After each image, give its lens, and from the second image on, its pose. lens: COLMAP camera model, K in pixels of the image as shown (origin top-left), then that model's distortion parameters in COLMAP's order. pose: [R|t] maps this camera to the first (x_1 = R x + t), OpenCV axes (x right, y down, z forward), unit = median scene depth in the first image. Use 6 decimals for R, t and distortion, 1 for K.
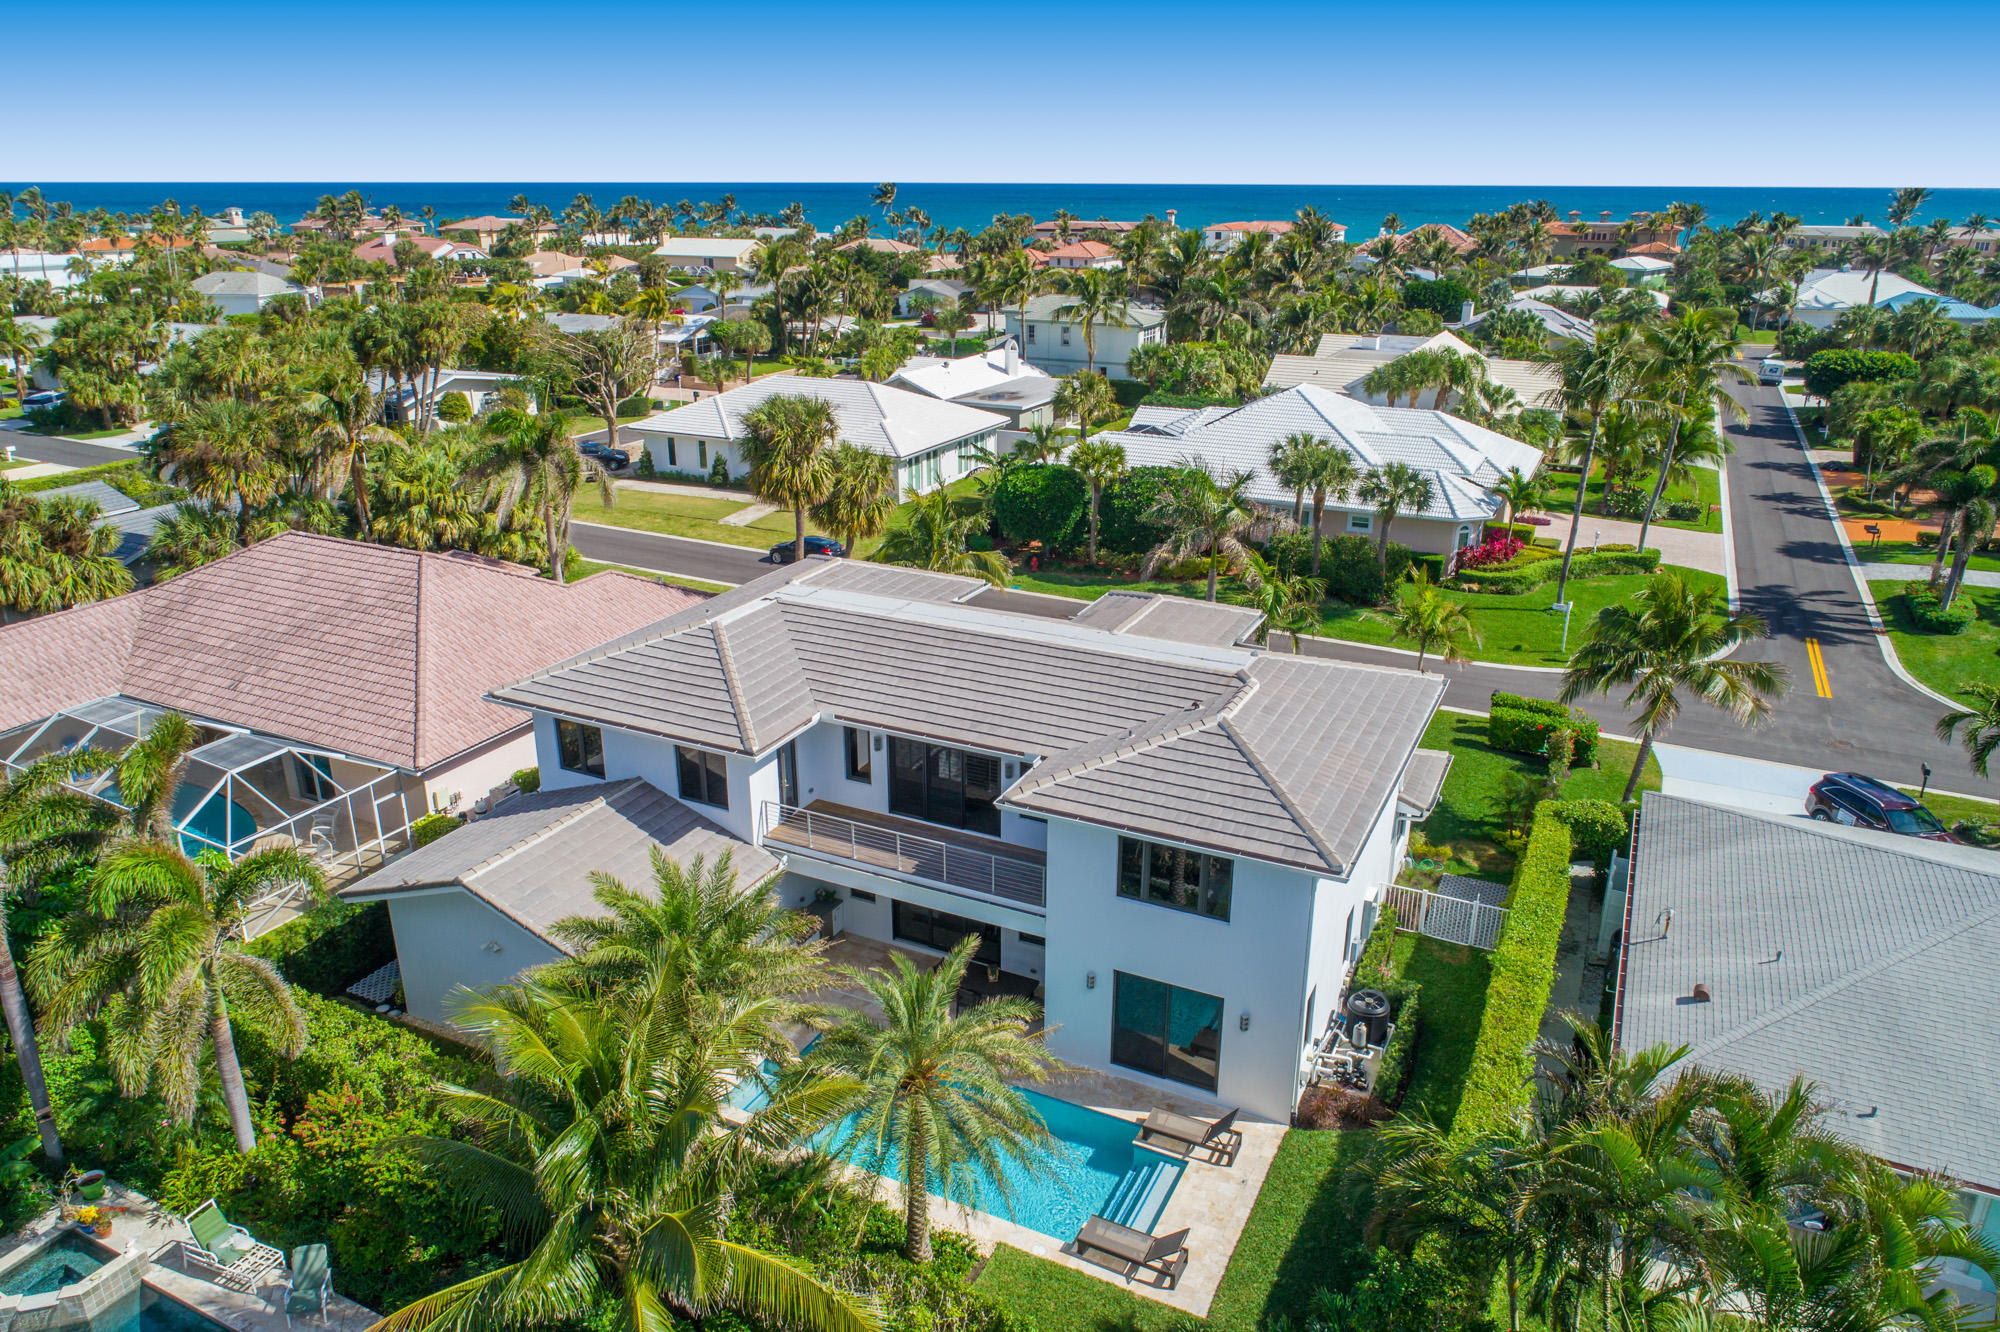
lens RADIAL K [[1328.0, 0, 1000.0], [0, 1328.0, 666.0], [0, 0, 1]] dist [-0.006092, 0.004504]
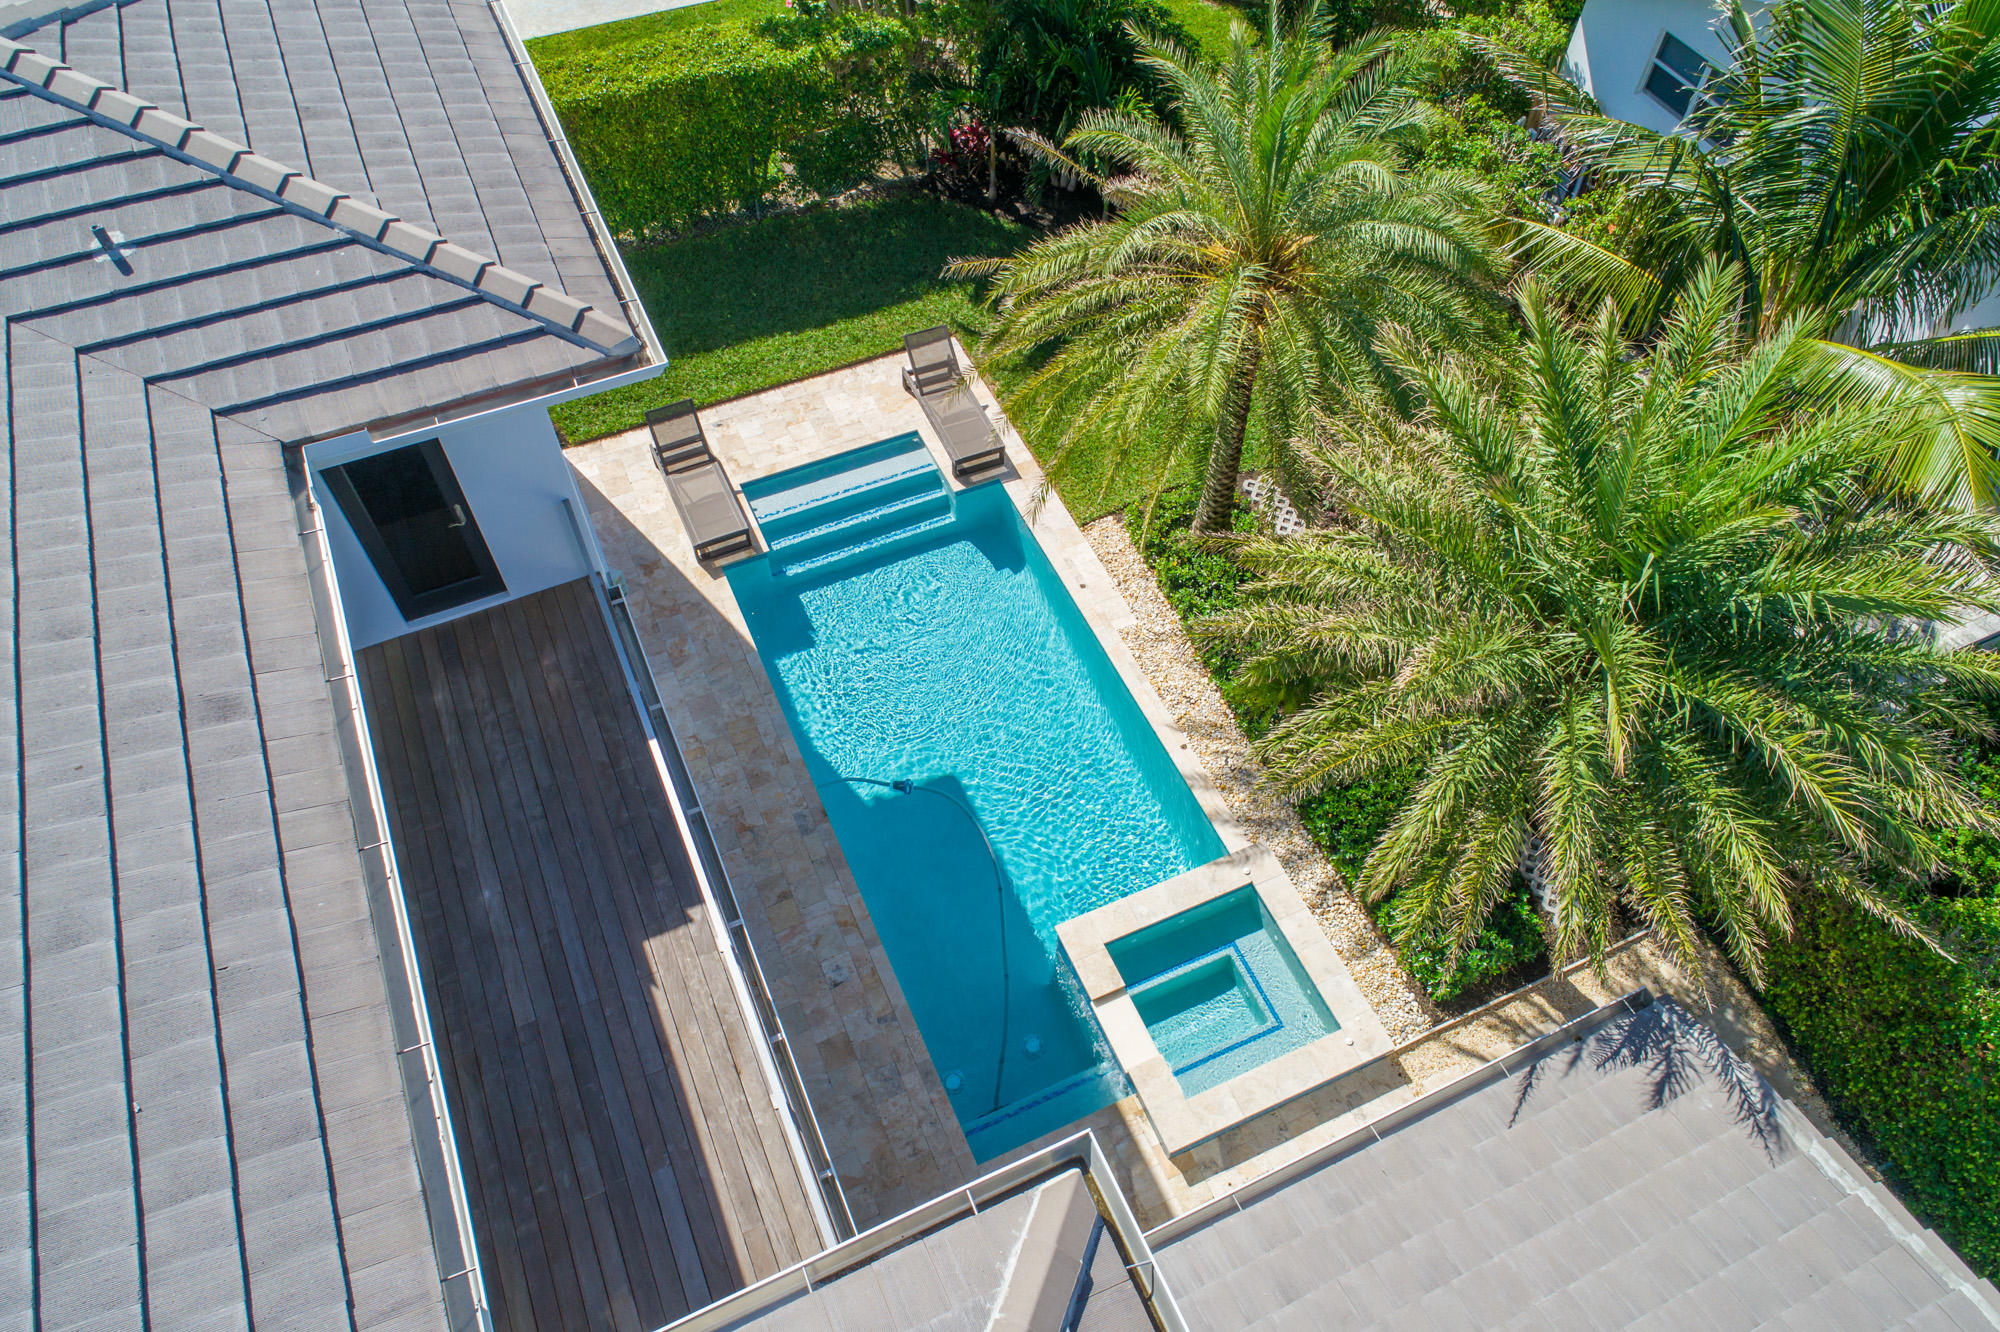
lens RADIAL K [[1328.0, 0, 1000.0], [0, 1328.0, 666.0], [0, 0, 1]] dist [-0.006092, 0.004504]
pose [[-0.770657, -0.523737, 0.363024, -0.173134], [0.207999, 0.331737, 0.920156, -0.120602], [-0.602349, 0.784634, -0.146719, 0.808382]]
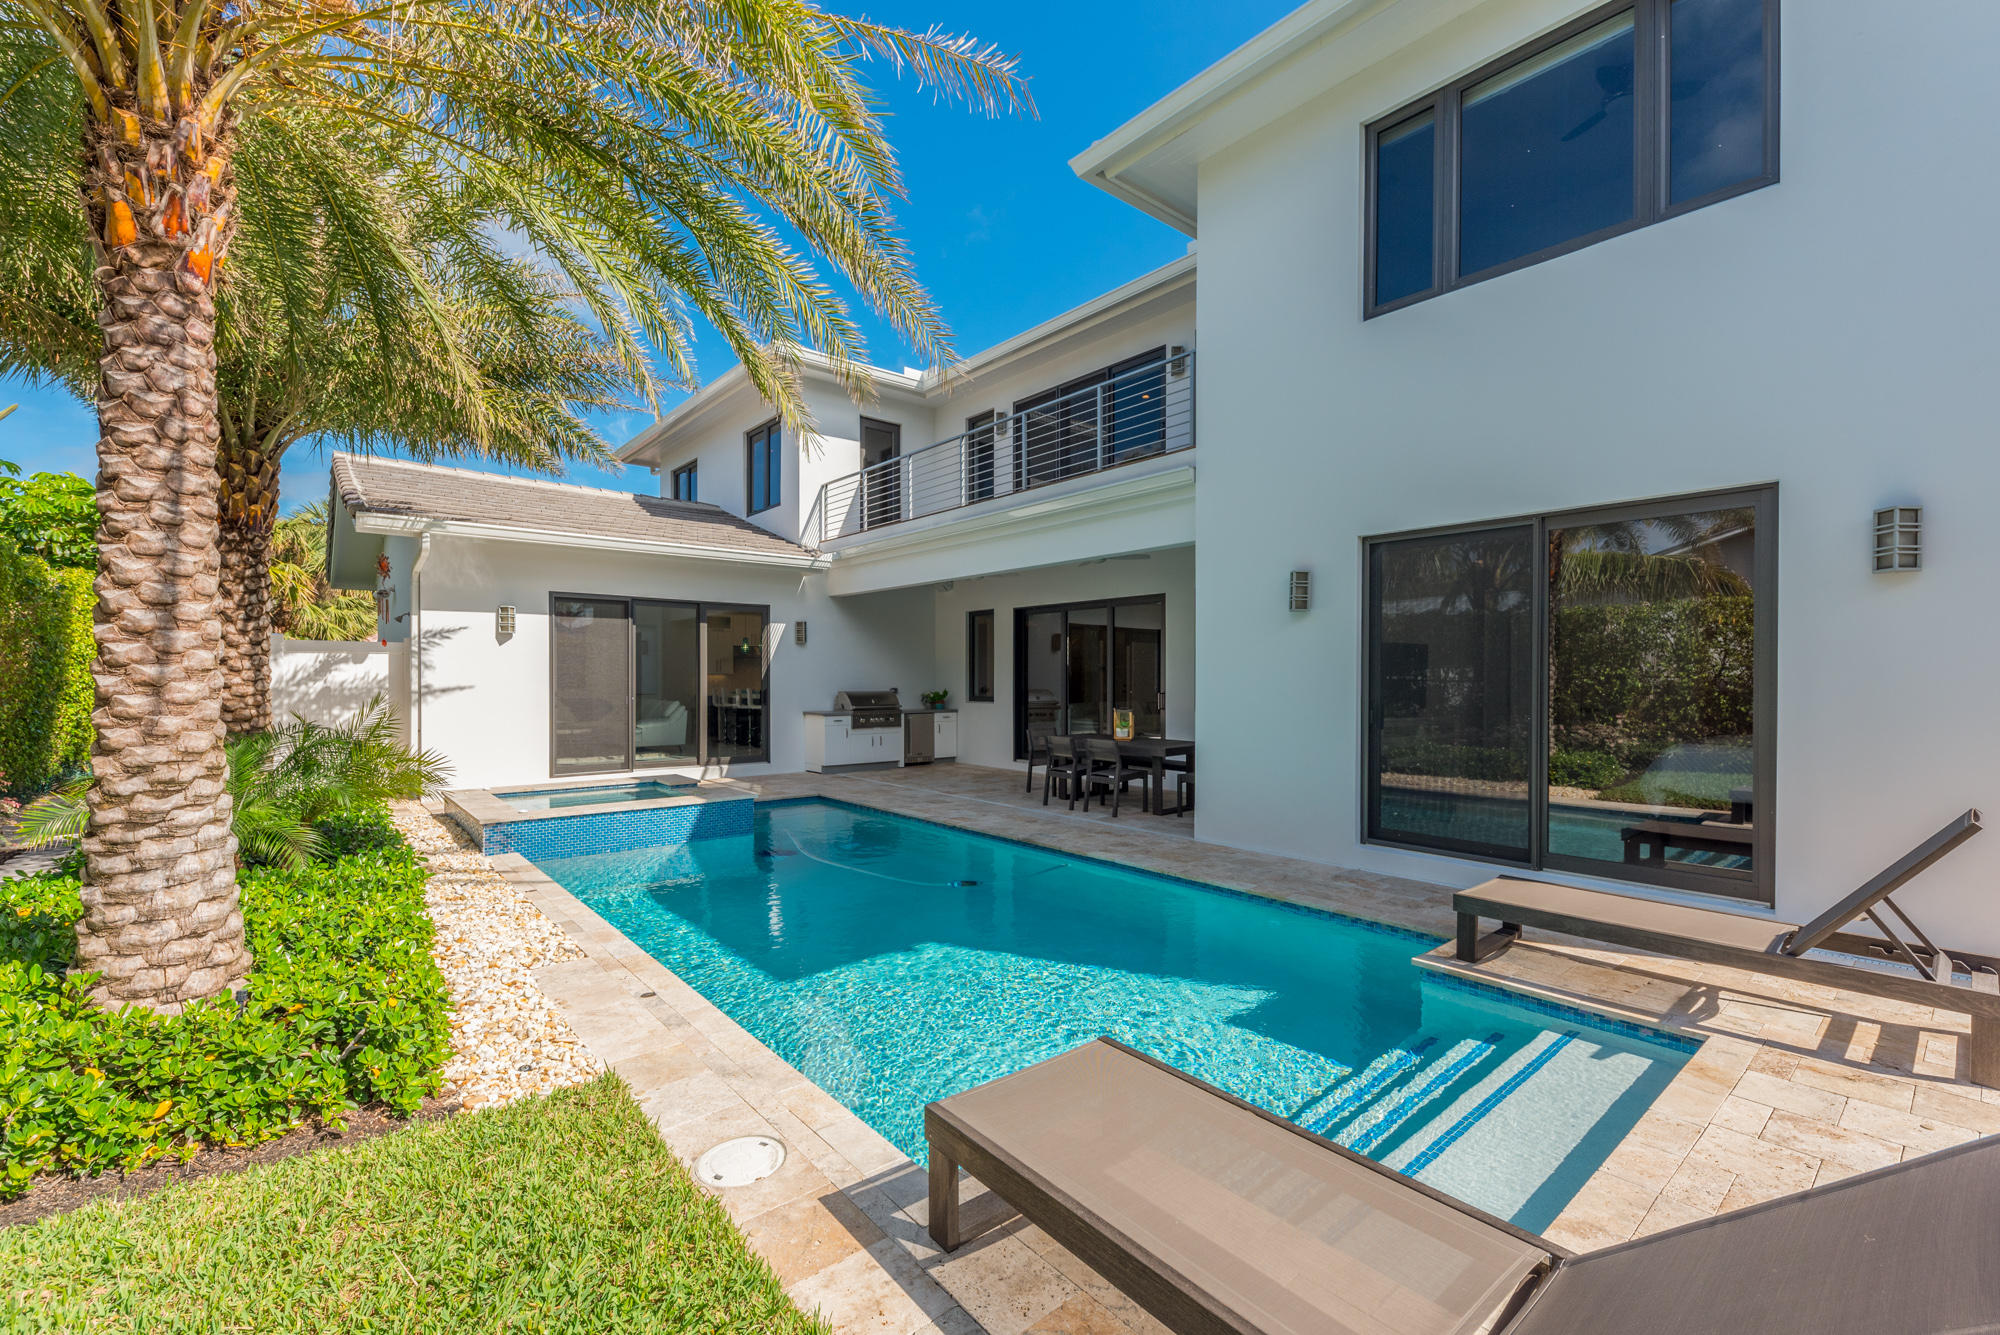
lens RADIAL K [[827.5, 0, 1000.0], [0, 827.5, 667.5], [0, 0, 1]] dist [0.013549, 0.000111]
pose [[0.910920, -0.006843, -0.412527, 0.071545], [-0.136856, 0.938243, -0.317759, 0.280441], [0.389225, 0.345910, 0.853727, 0.613300]]
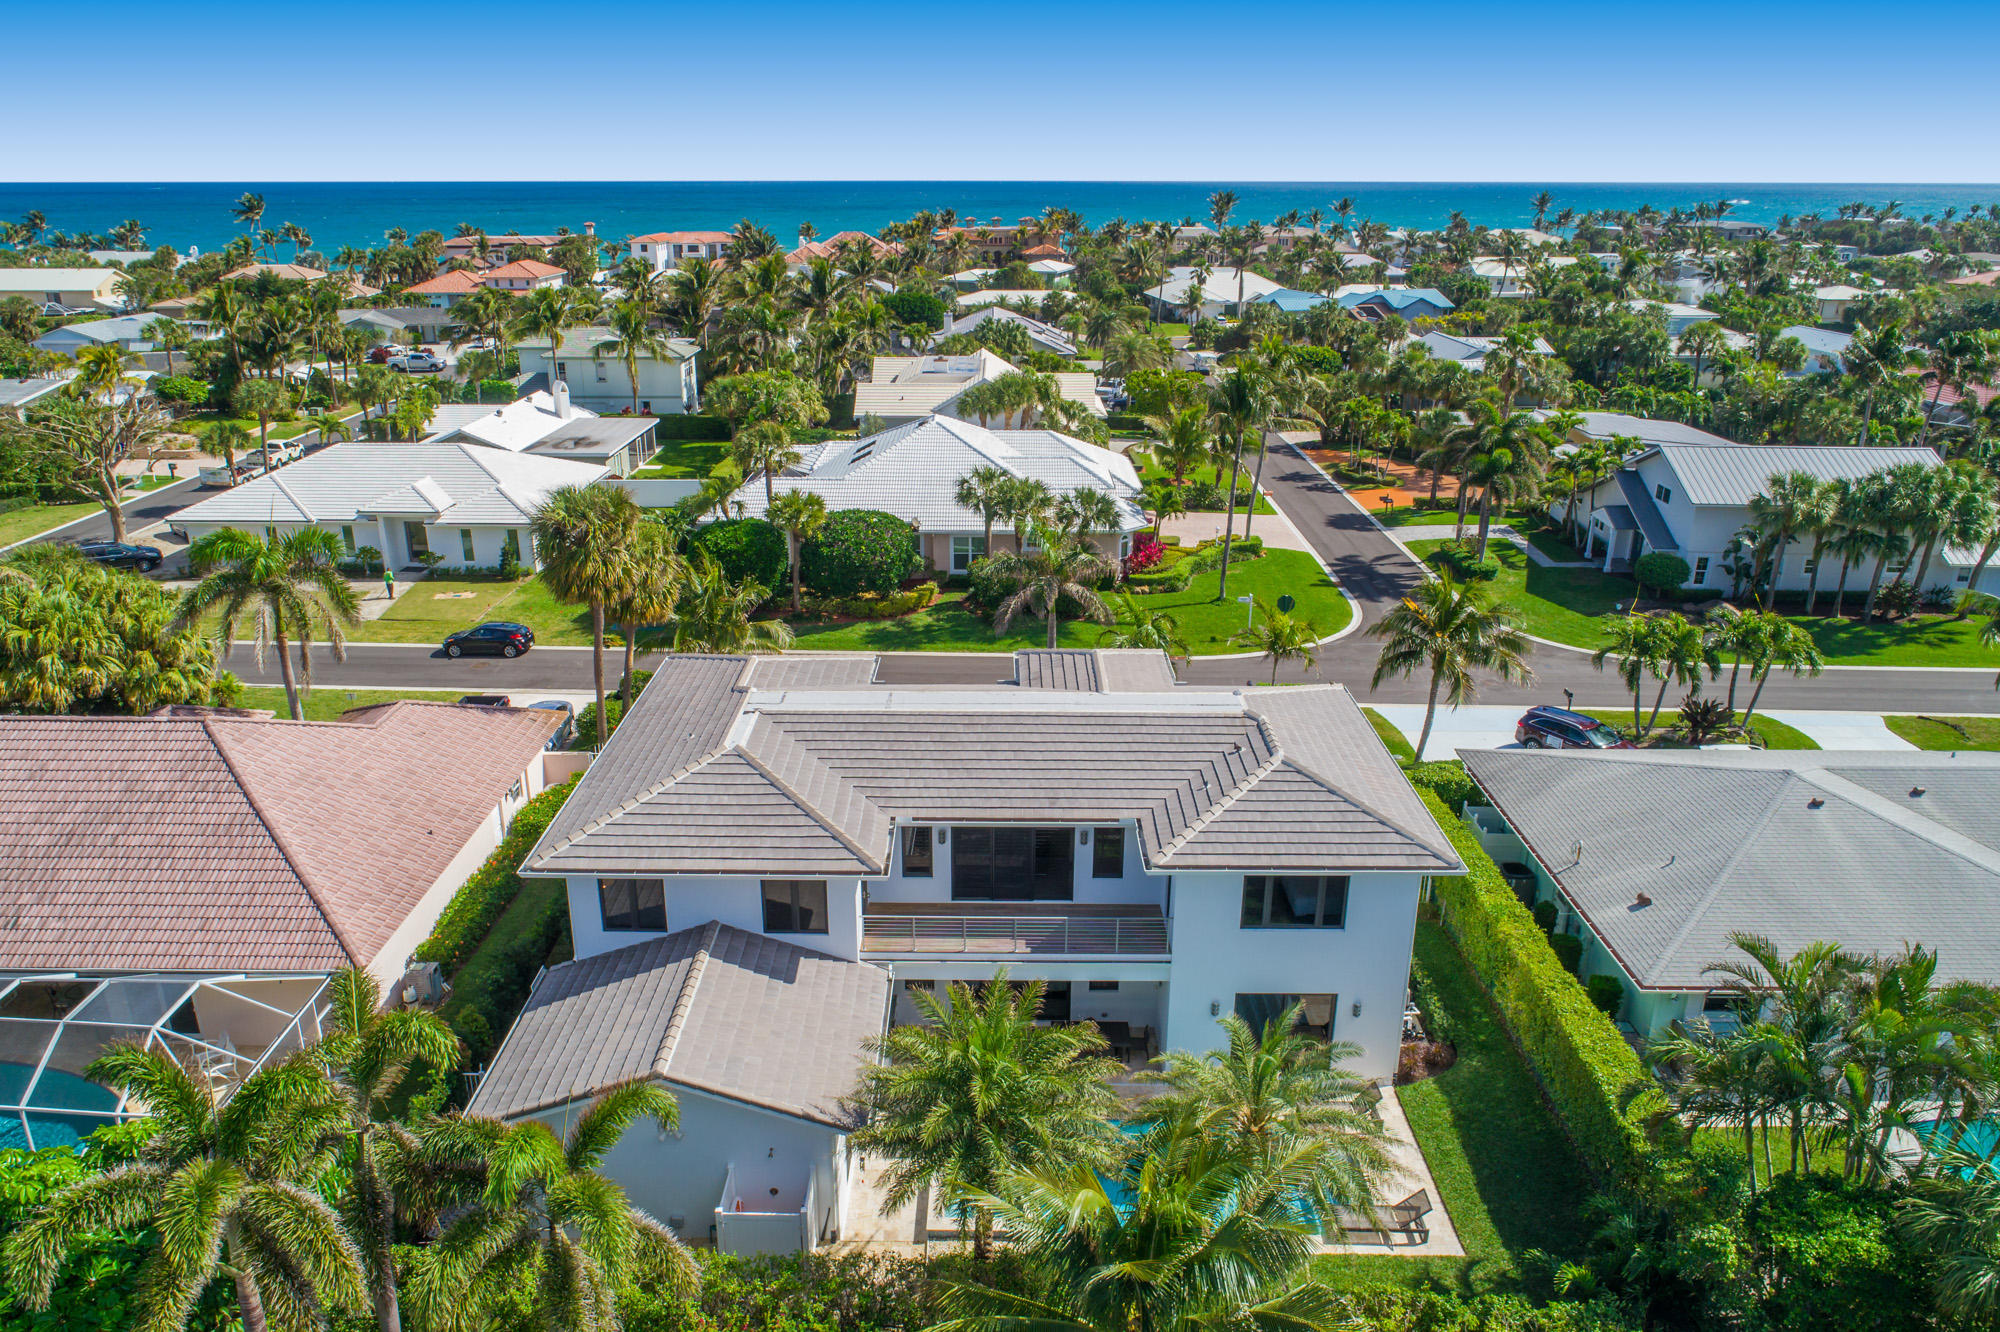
lens RADIAL K [[1328.7, 0, 1013.3], [0, 1328.7, 673.0], [0, 0, 1]] dist [-0.009144, 0.002988]
pose [[0.902703, -0.150643, 0.403030, -0.394033], [0.149513, 0.988159, 0.034472, -0.084427], [-0.403451, 0.029140, 0.914537, 0.032330]]
